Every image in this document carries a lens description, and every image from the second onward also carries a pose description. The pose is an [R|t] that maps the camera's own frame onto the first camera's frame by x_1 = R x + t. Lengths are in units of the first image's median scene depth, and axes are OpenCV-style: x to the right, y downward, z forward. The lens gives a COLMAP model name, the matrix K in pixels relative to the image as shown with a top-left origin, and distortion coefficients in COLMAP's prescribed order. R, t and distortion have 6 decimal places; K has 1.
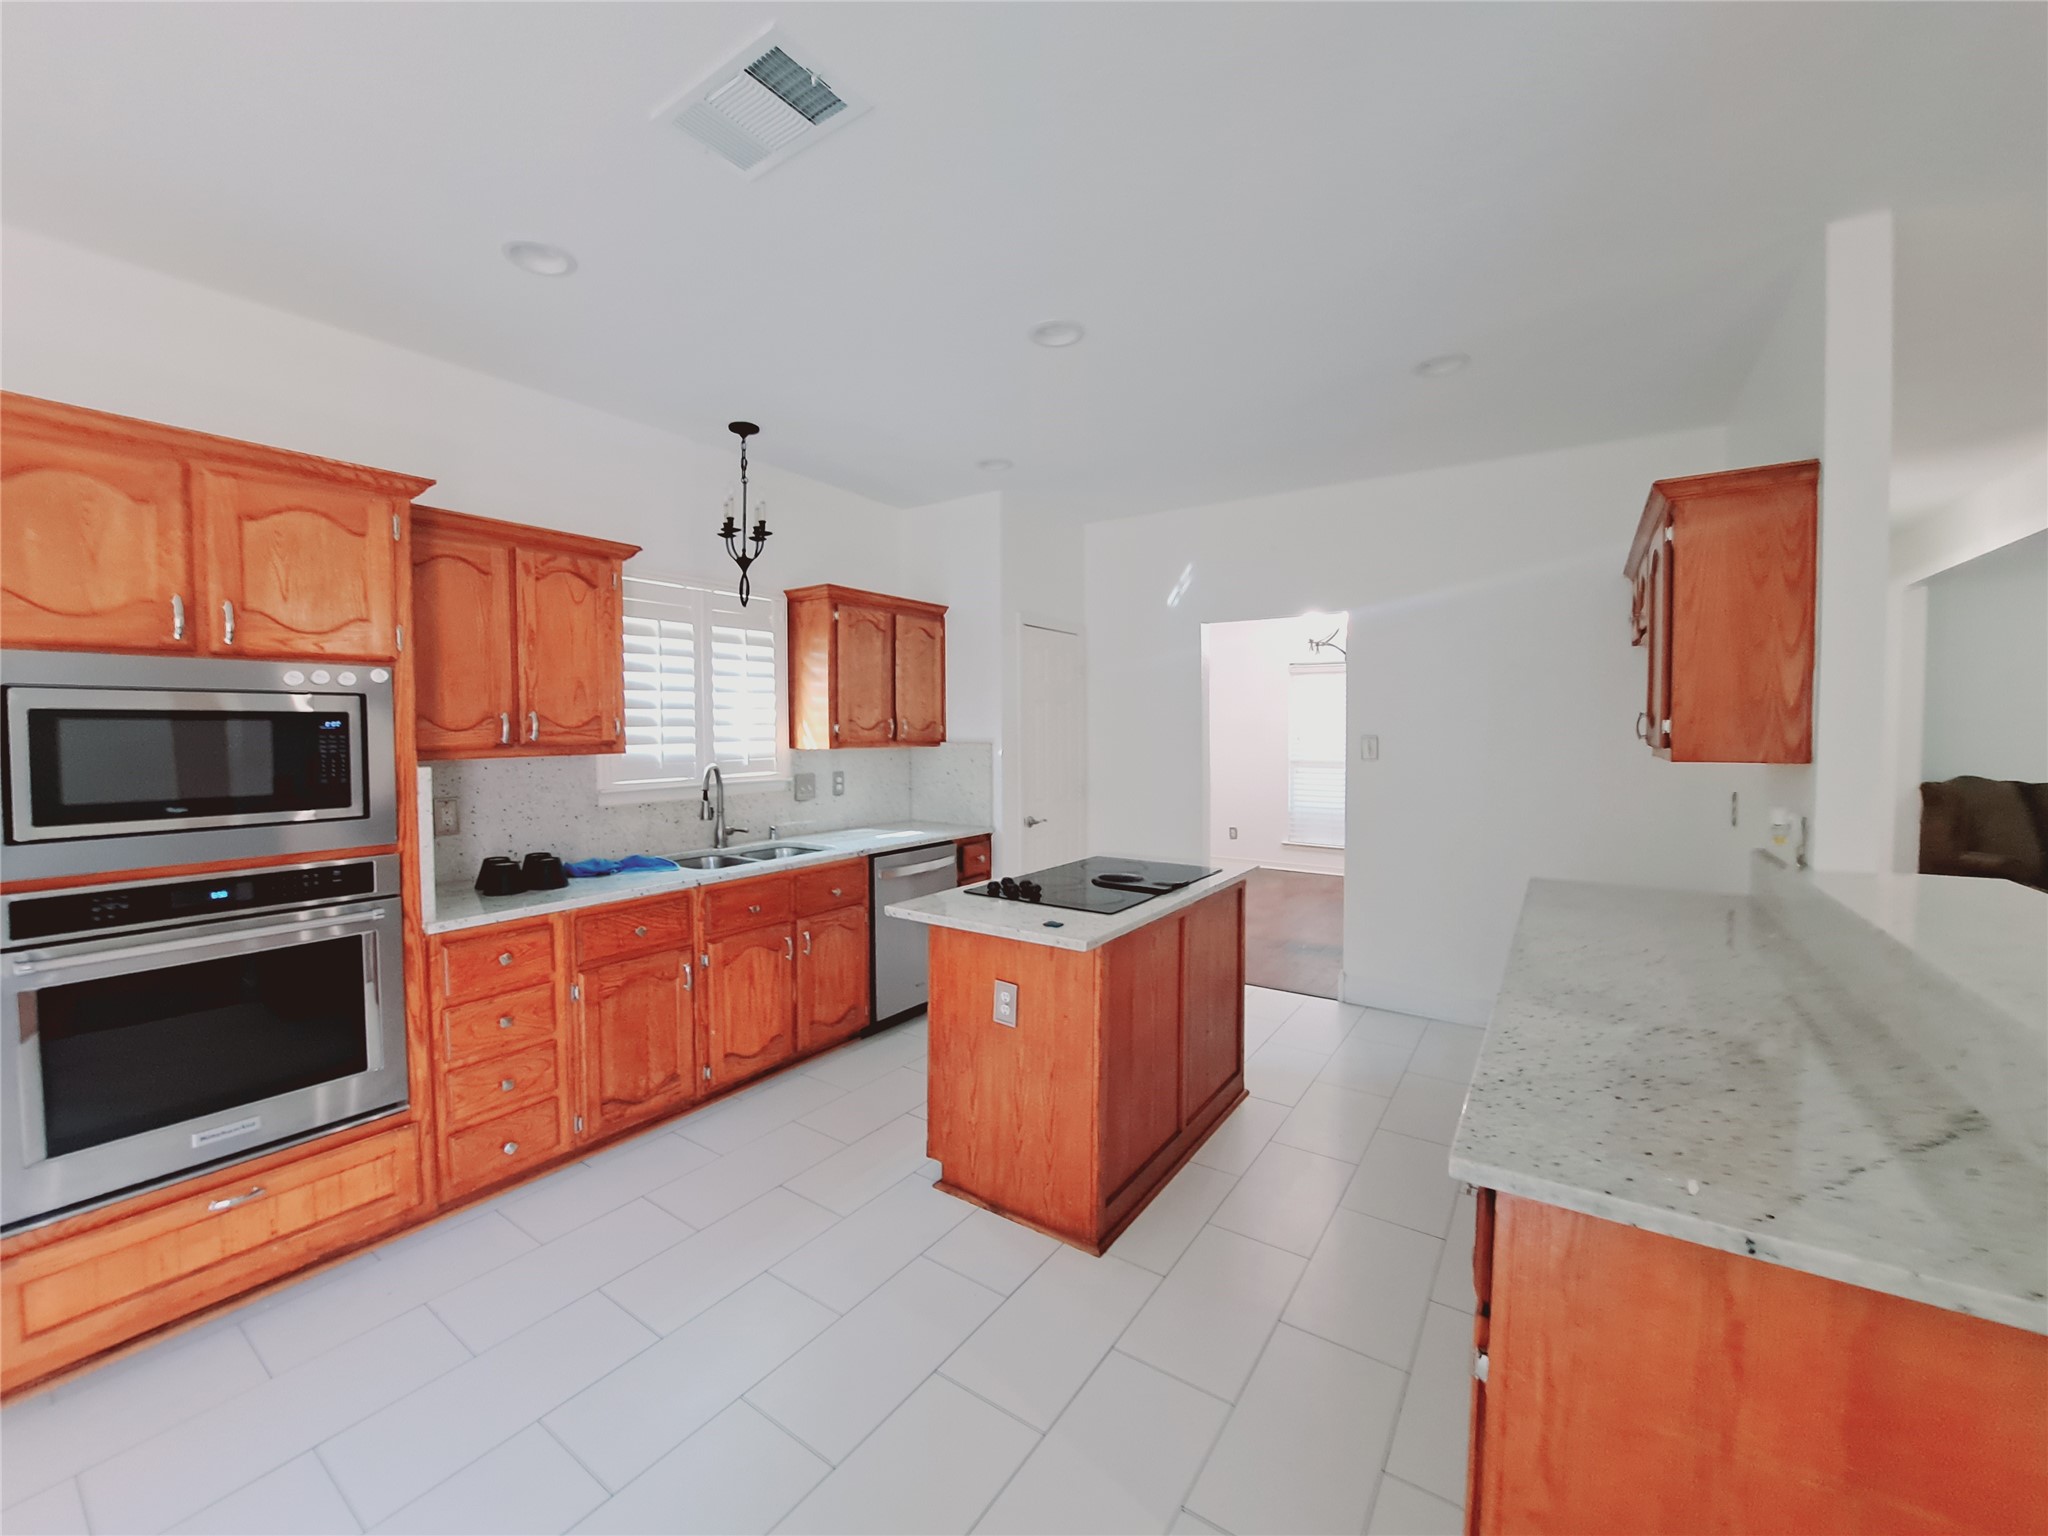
lens RADIAL K [[817.5, 0, 994.3], [0, 817.5, 753.2], [0, 0, 1]] dist [-0.010546, -0.005656]
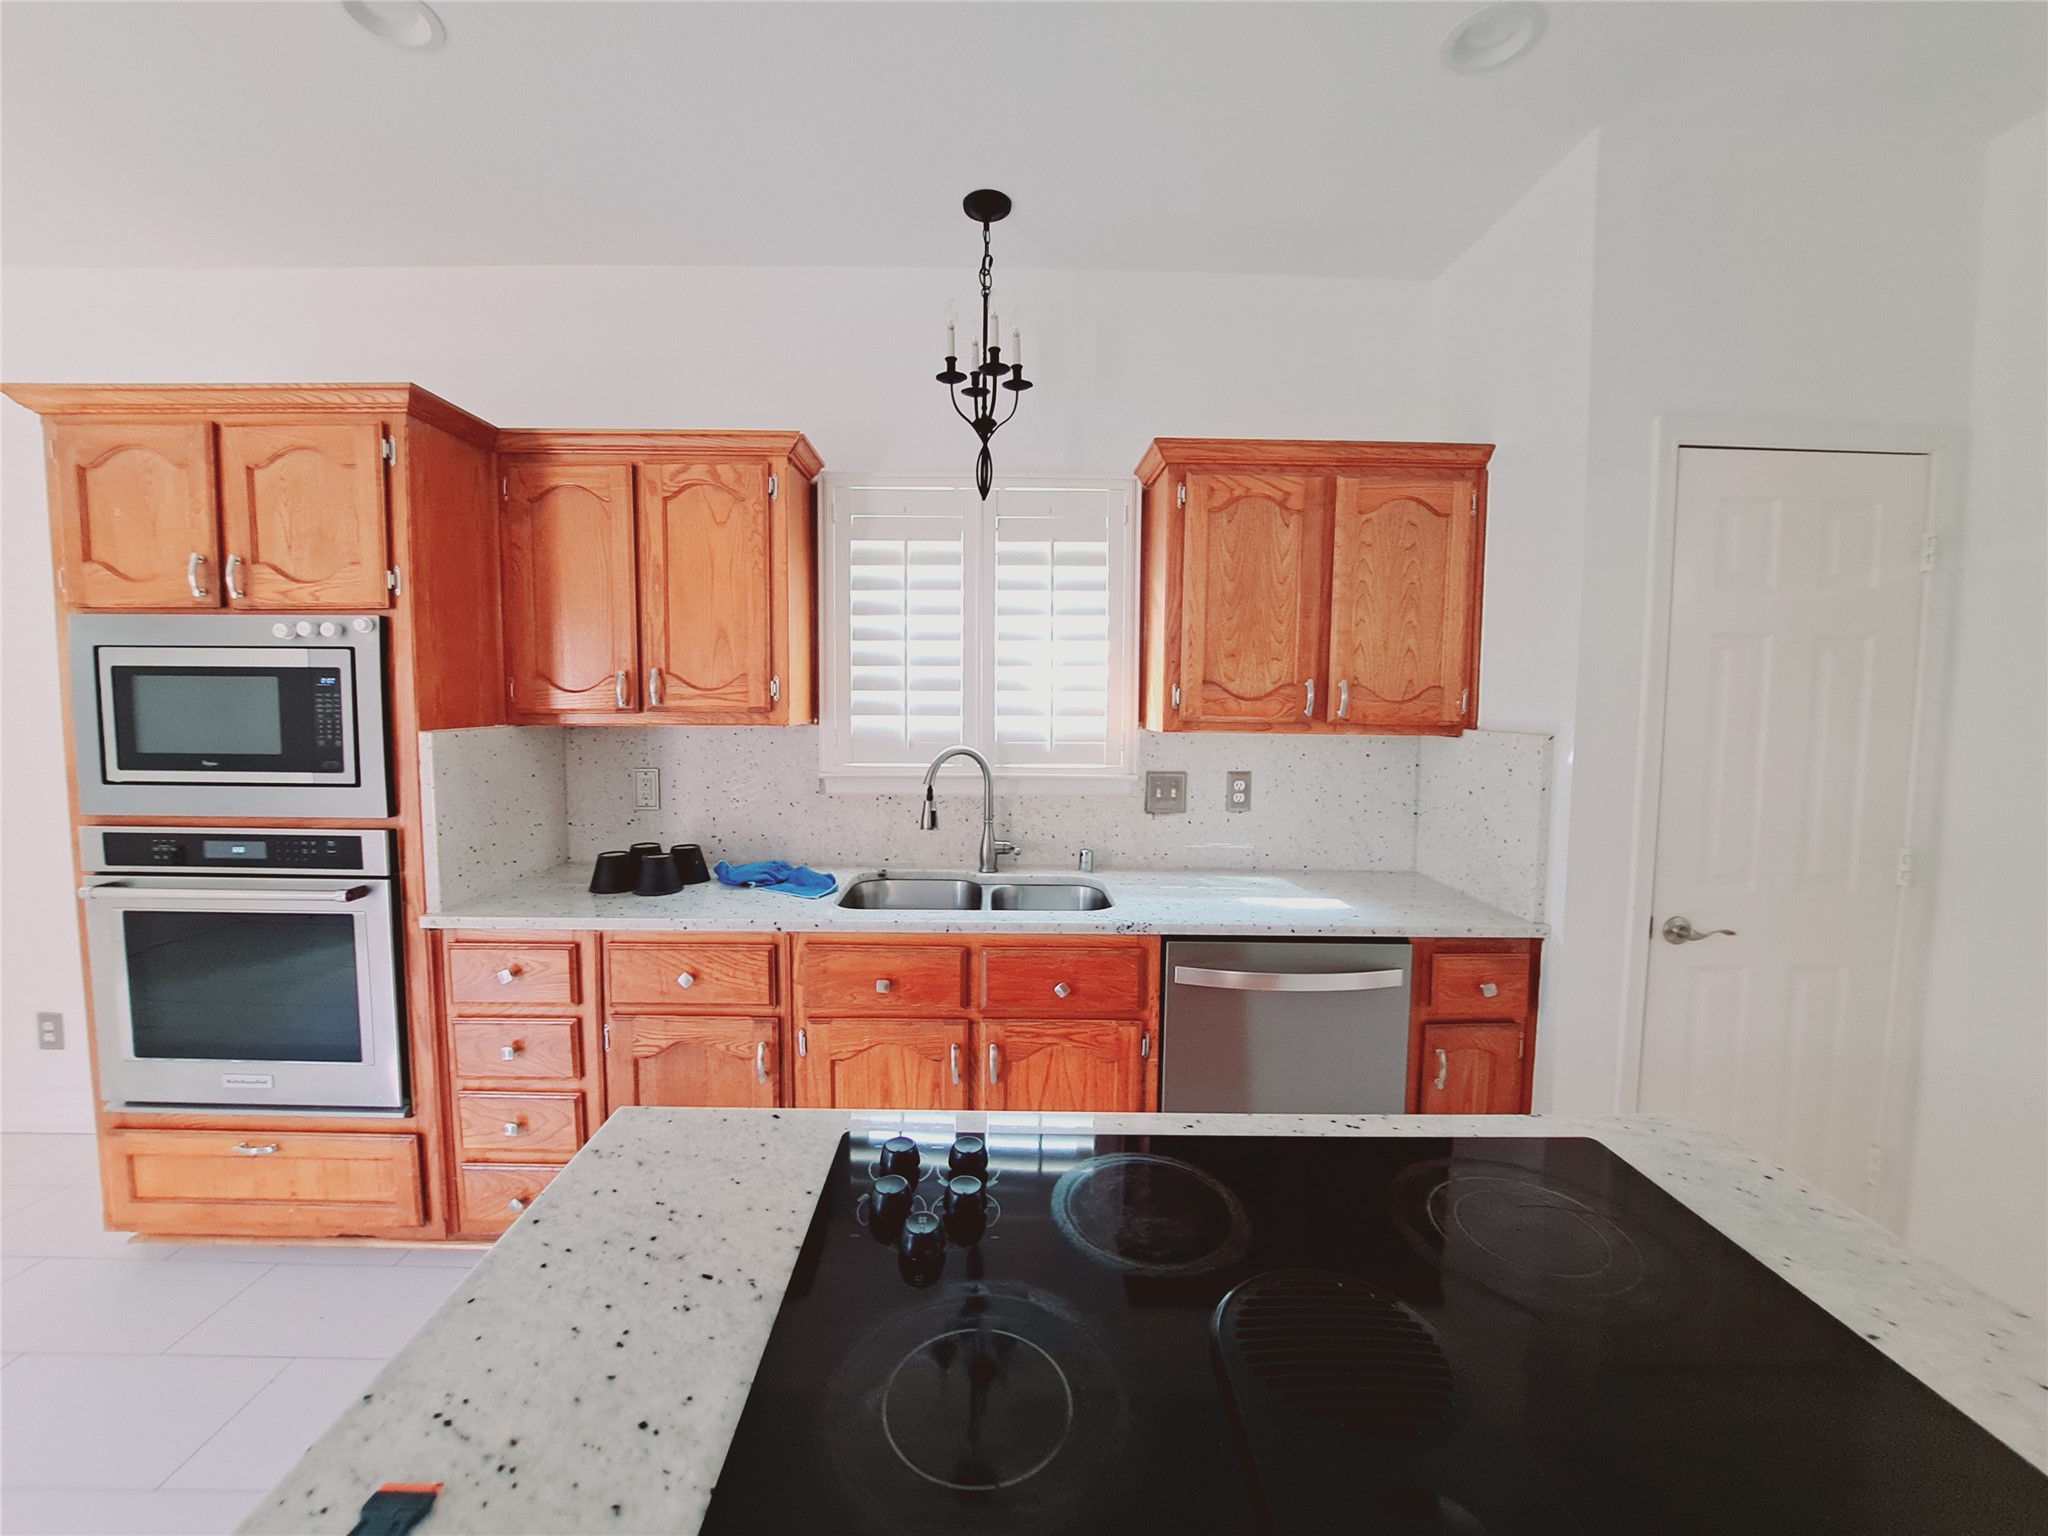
lens RADIAL K [[815.9, 0, 1009.8], [0, 815.9, 753.8], [0, 0, 1]] dist [-0.015253, 0.000145]
pose [[0.586974, 0.064900, -0.807000, 0.223896], [-0.036840, 0.997890, 0.053456, -0.018585], [0.808767, -0.001648, 0.588126, 0.648770]]
